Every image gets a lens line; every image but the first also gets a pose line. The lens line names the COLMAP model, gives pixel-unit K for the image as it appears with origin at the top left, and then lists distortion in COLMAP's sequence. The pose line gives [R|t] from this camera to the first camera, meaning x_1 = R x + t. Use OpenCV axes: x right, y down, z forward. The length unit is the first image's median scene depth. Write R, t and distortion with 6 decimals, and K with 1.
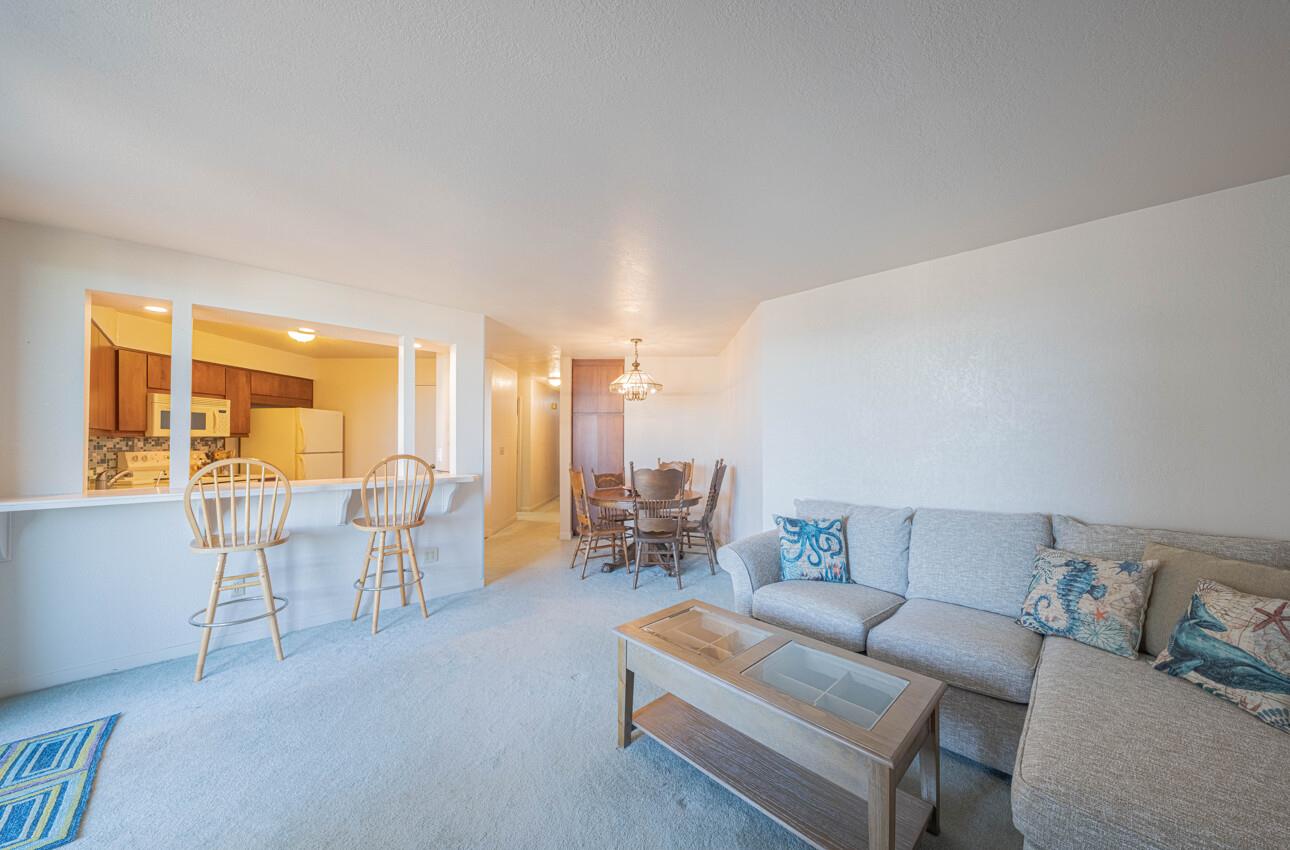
lens RADIAL K [[451.3, 0, 646.9], [0, 451.3, 442.3], [0, 0, 1]] dist [0.000075, -0.000028]
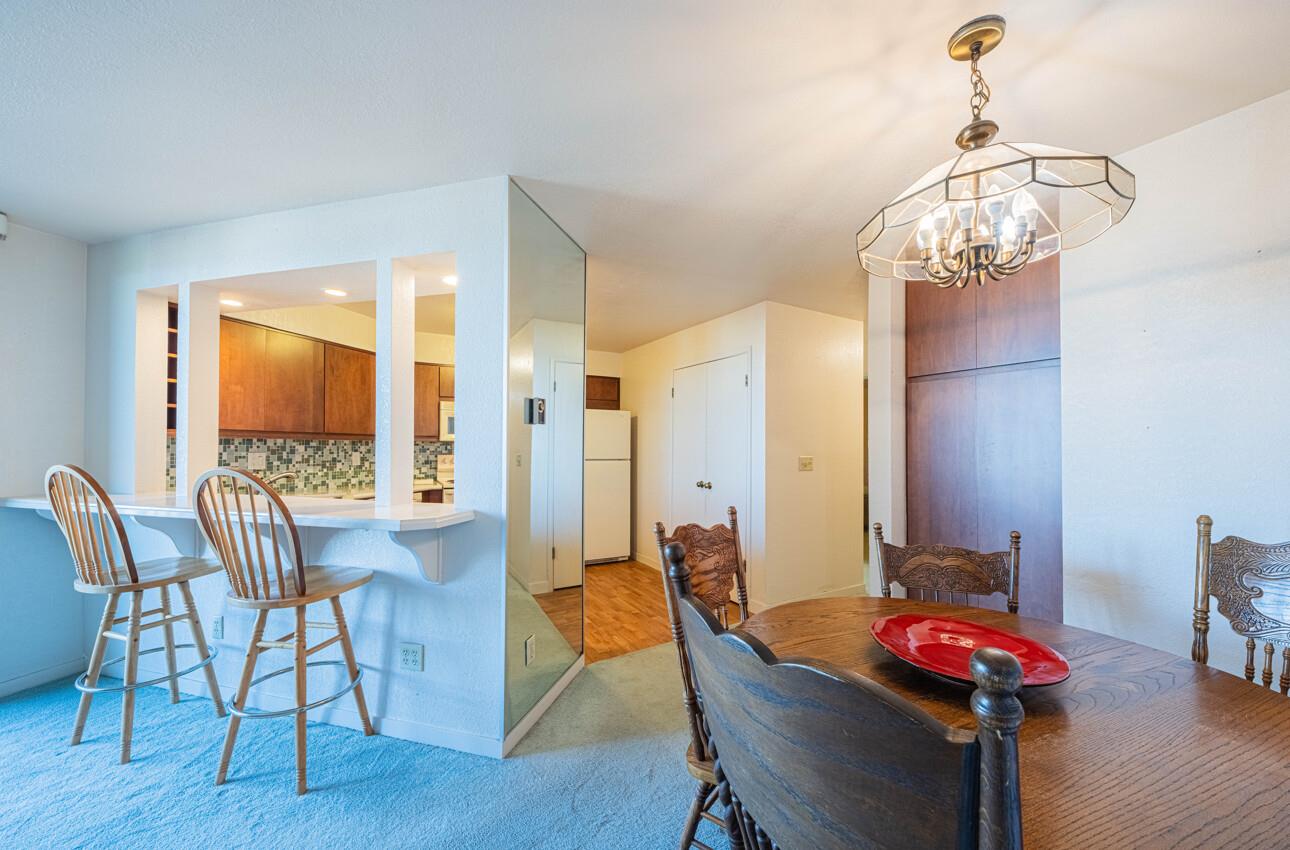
lens RADIAL K [[469.5, 0, 644.2], [0, 469.5, 444.1], [0, 0, 1]] dist [0.000053, 0.000000]
pose [[0.511590, -0.004678, -0.859217, 0.124830], [-0.006682, 0.999933, -0.009422, 0.002451], [0.859203, 0.010561, 0.511525, 0.863624]]
